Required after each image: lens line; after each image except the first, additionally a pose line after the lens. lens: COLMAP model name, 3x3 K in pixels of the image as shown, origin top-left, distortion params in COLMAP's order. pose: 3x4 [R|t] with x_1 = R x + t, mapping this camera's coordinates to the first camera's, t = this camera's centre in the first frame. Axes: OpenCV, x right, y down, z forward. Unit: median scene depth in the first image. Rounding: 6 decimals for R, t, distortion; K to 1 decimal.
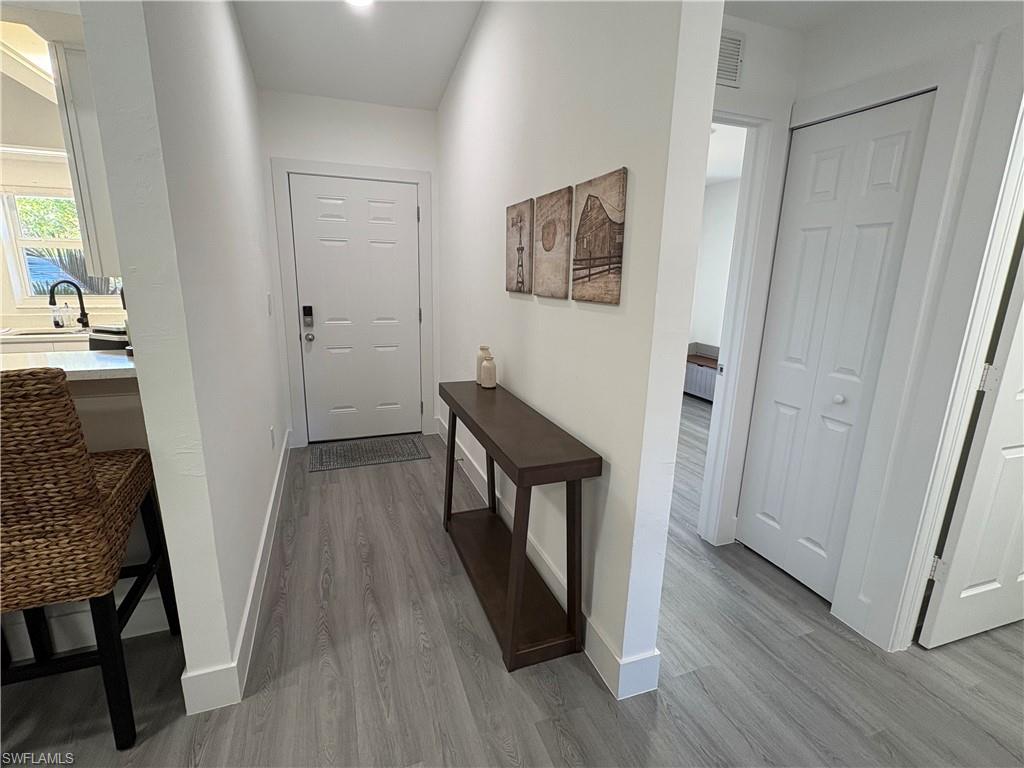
lens RADIAL K [[484.4, 0, 512.0], [0, 484.4, 384.0], [0, 0, 1]] dist [-0.001389, -0.000171]
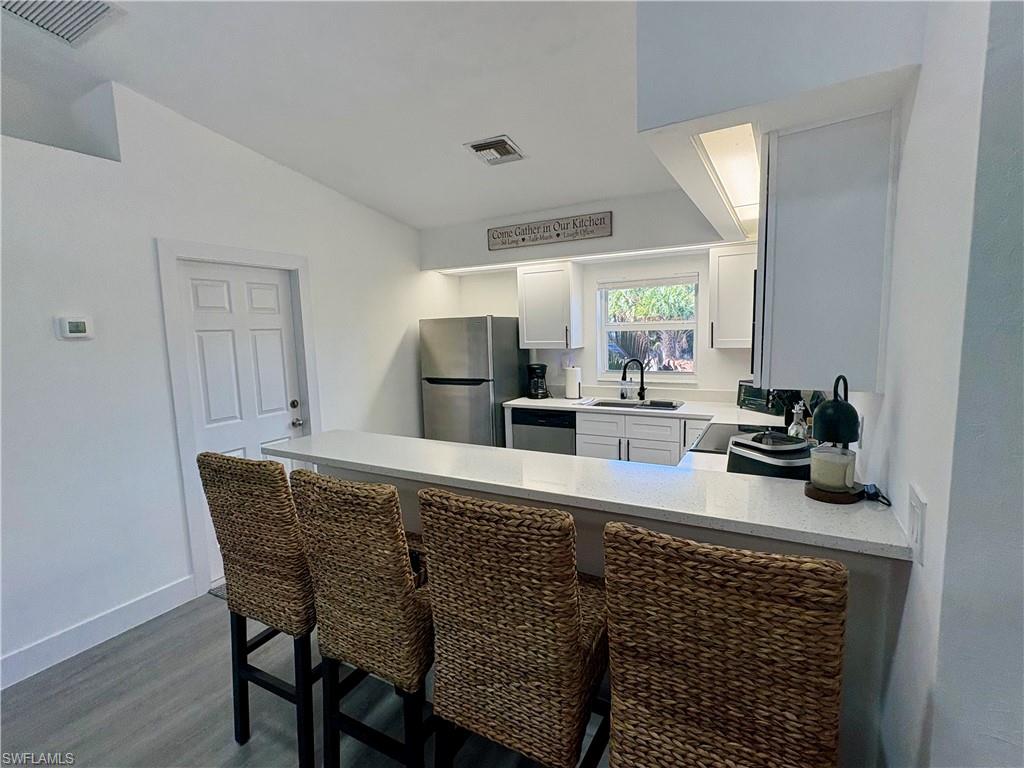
lens RADIAL K [[484.4, 0, 512.0], [0, 484.4, 384.0], [0, 0, 1]] dist [-0.001389, -0.000171]
pose [[0.645571, 0.052964, -0.761861, -0.699243], [-0.136637, 0.989506, -0.046991, -0.183095], [0.751377, 0.134435, 0.646034, 0.163946]]
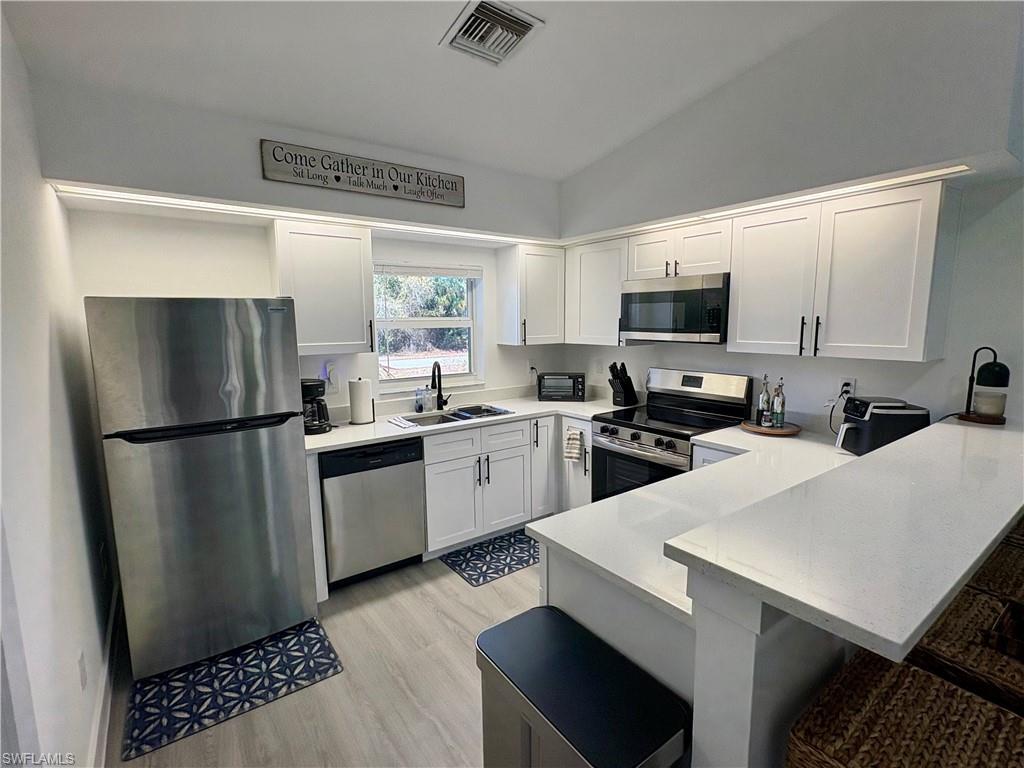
lens RADIAL K [[484.4, 0, 512.0], [0, 484.4, 384.0], [0, 0, 1]] dist [-0.001389, -0.000171]
pose [[0.962690, -0.065496, 0.262561, -3.018445], [0.091983, 0.991696, -0.089881, -0.209831], [-0.254494, 0.110679, 0.960720, 0.166412]]
